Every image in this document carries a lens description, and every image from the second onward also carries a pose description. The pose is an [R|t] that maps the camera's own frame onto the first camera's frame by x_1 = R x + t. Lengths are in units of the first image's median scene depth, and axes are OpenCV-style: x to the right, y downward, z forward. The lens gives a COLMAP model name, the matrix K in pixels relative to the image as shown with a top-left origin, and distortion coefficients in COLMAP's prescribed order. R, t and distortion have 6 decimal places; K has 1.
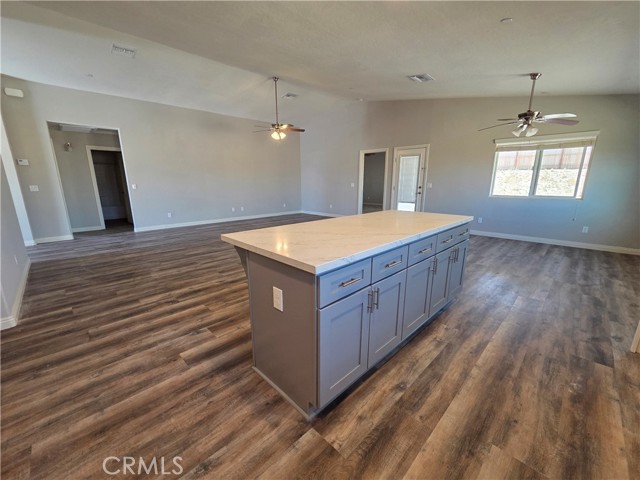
lens RADIAL K [[264.2, 0, 320.0], [0, 264.2, 242.7], [0, 0, 1]] dist [-0.003247, -0.000239]
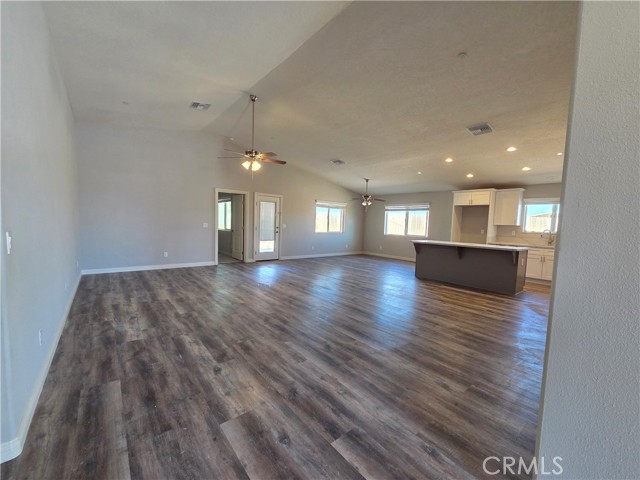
lens RADIAL K [[264.2, 0, 320.0], [0, 264.2, 242.7], [0, 0, 1]] dist [-0.003247, -0.000239]
pose [[0.095801, -0.067223, 0.993128, -2.389063], [0.196921, 0.979278, 0.047290, -0.457058], [-0.975728, 0.191038, 0.107053, 1.959662]]
